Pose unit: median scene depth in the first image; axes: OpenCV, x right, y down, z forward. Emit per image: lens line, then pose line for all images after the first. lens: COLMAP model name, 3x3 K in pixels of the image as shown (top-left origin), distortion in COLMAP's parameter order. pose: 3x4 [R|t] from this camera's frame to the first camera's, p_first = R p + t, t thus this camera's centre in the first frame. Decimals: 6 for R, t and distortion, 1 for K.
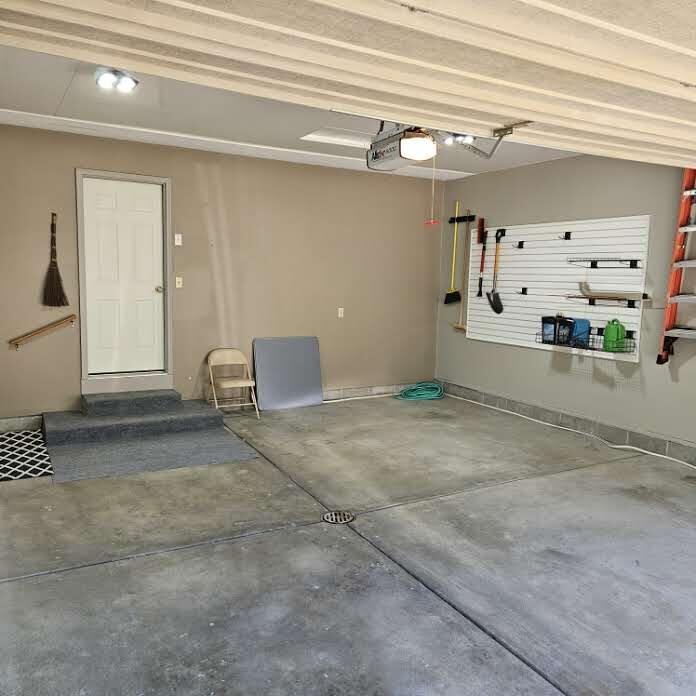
lens RADIAL K [[620.8, 0, 346.8], [0, 620.8, 349.3], [0, 0, 1]] dist [0.086632, -0.077096]
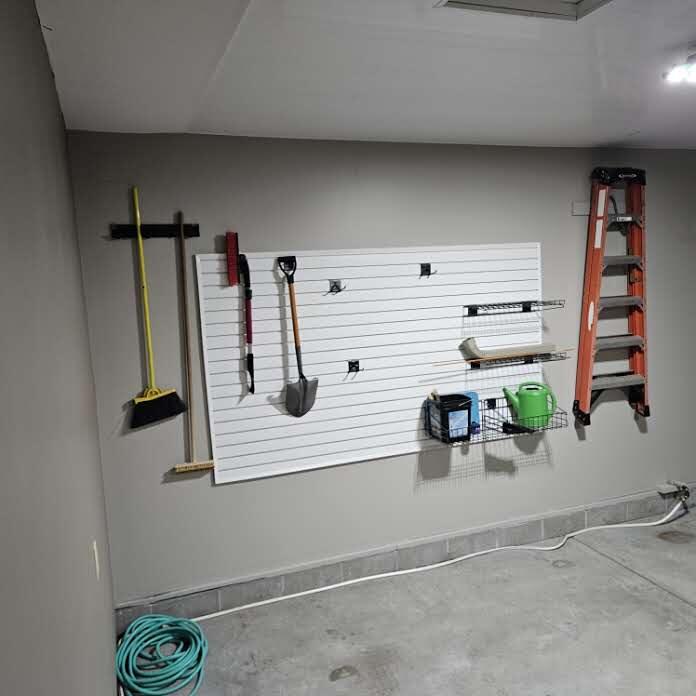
lens RADIAL K [[620.8, 0, 338.5], [0, 620.8, 359.7], [0, 0, 1]] dist [0.086632, -0.077096]
pose [[0.156421, -0.153299, 0.975721, -0.257450], [0.172521, 0.976935, 0.125832, -0.166046], [-0.972507, 0.148649, 0.179260, 0.879406]]
